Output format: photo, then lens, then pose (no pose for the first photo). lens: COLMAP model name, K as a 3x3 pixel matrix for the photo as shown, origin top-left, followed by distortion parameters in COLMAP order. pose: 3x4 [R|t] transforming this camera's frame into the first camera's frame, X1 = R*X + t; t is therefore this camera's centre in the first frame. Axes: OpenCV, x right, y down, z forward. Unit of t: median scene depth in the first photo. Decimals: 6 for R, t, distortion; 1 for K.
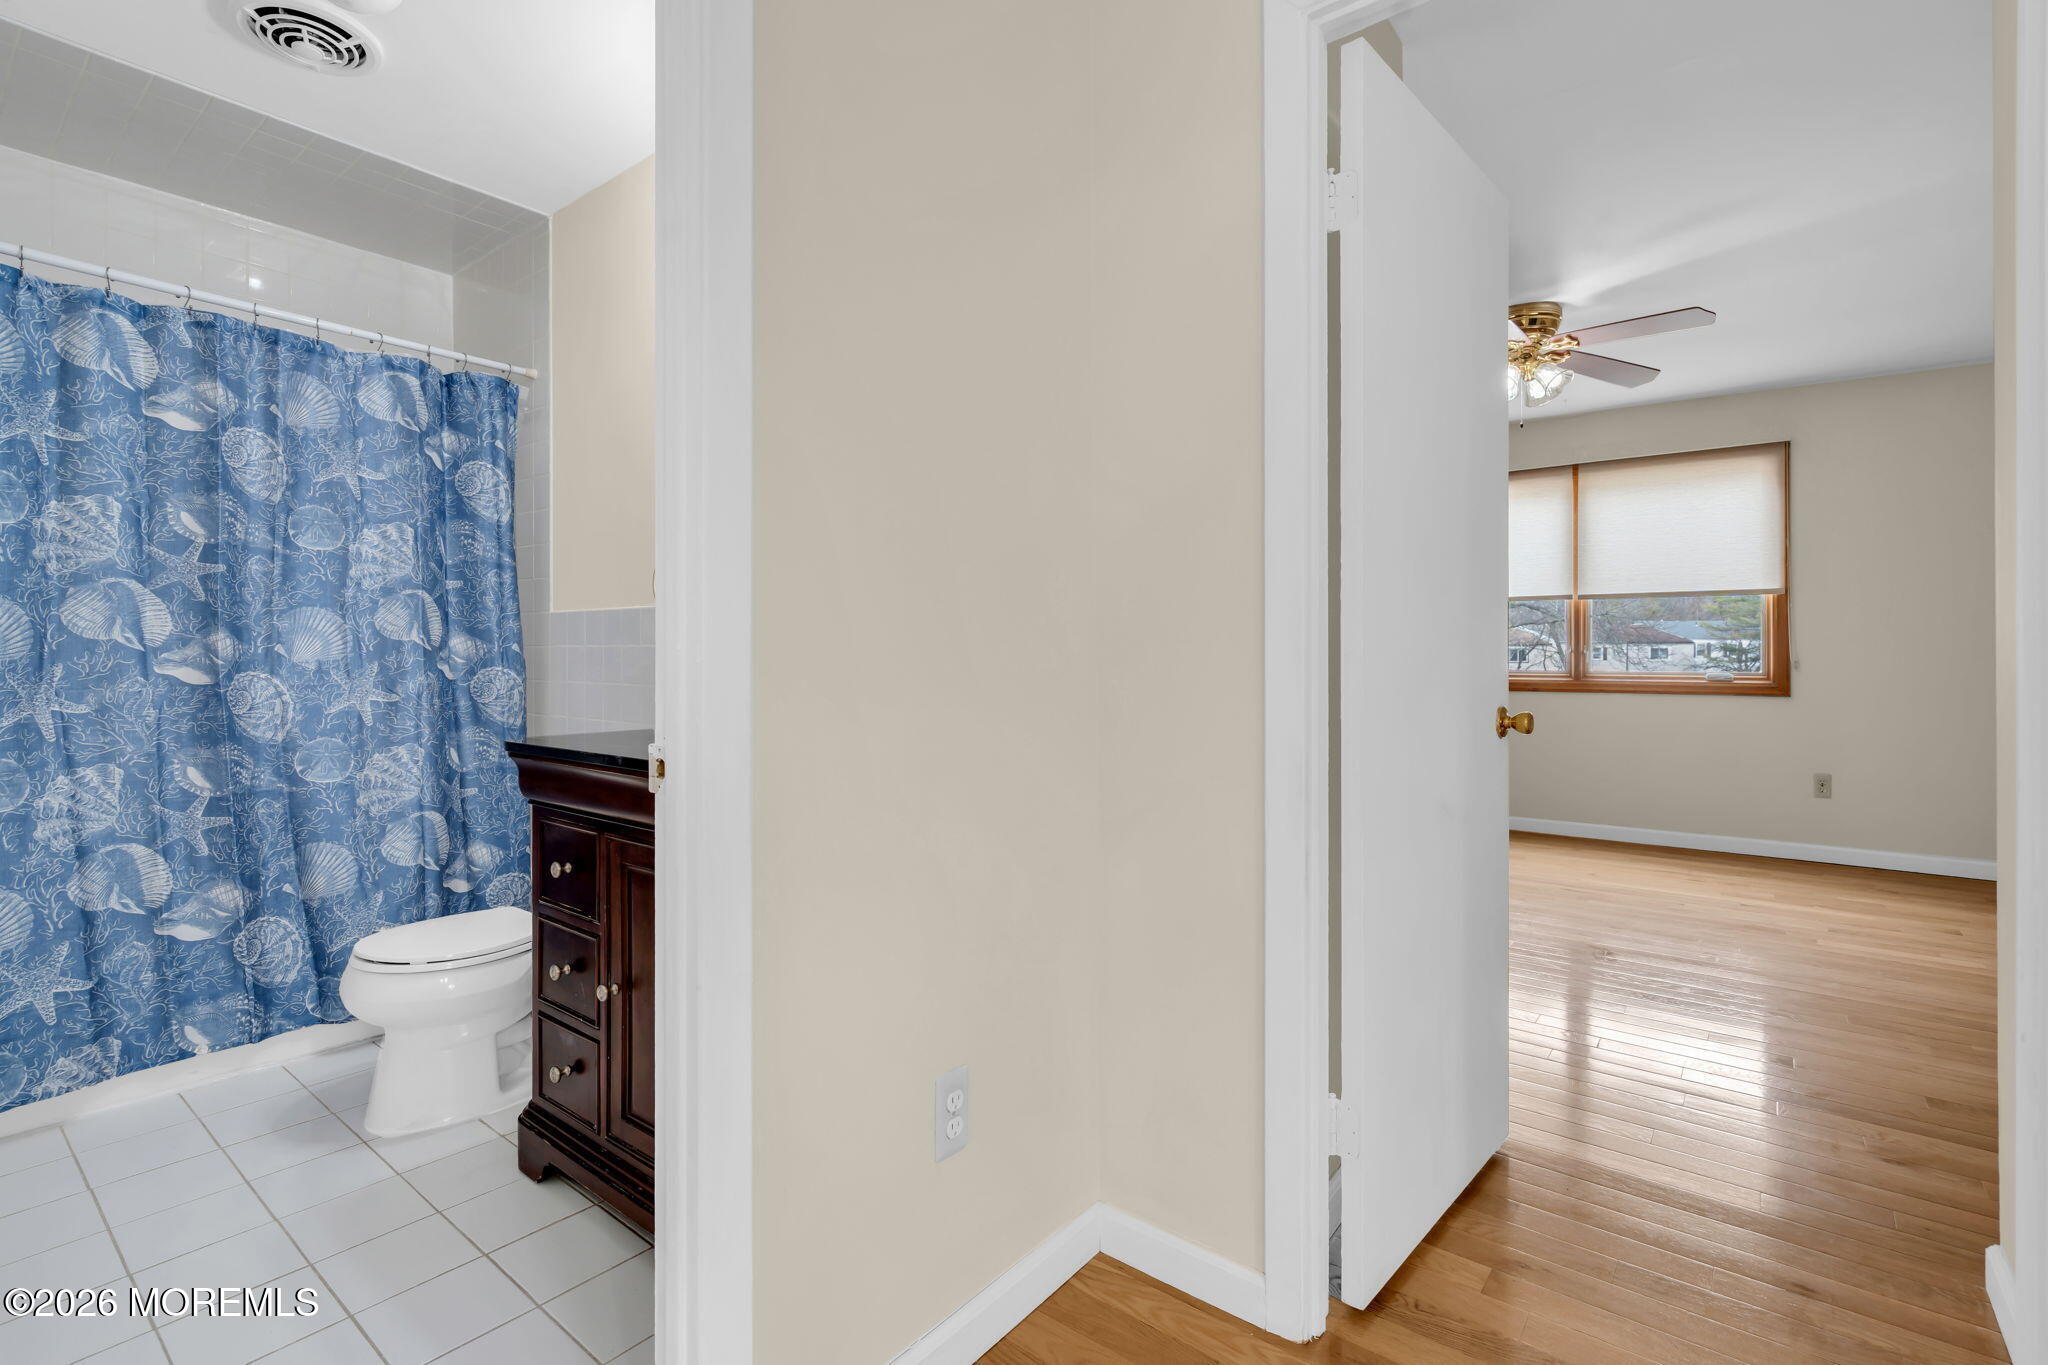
lens RADIAL K [[930.2, 0, 1016.6], [0, 930.2, 663.4], [0, 0, 1]] dist [0.000617, -0.000711]
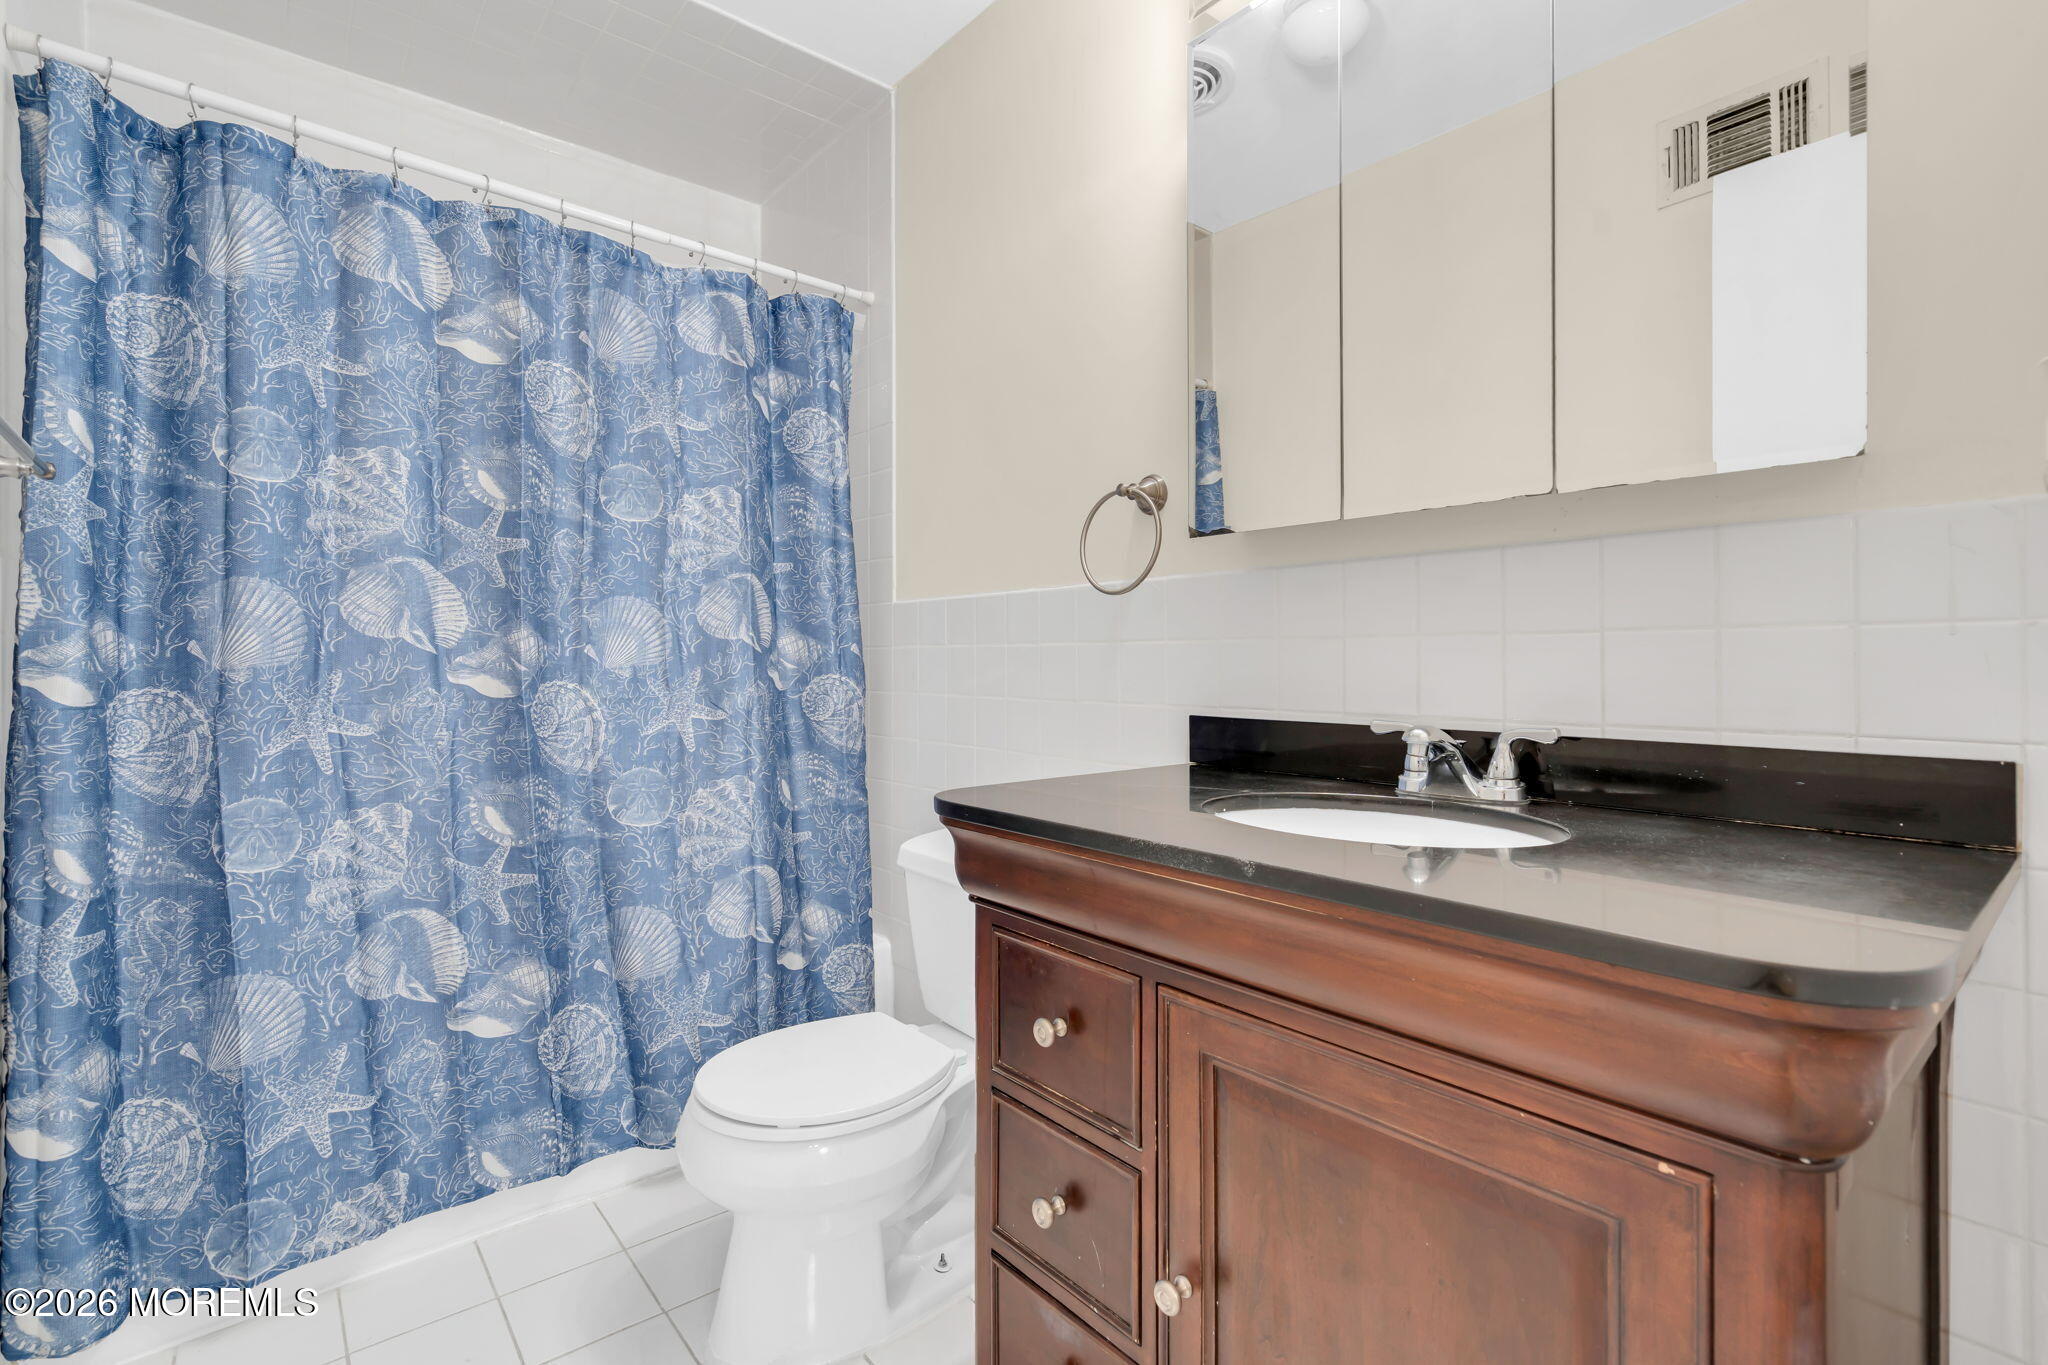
lens RADIAL K [[930.2, 0, 1027.7], [0, 930.2, 667.2], [0, 0, 1]] dist [0.000617, -0.000711]
pose [[0.979806, -0.000828, -0.199948, -0.295750], [0.000506, 0.999998, -0.001659, -0.000620], [0.199949, 0.001524, 0.979805, 0.333127]]
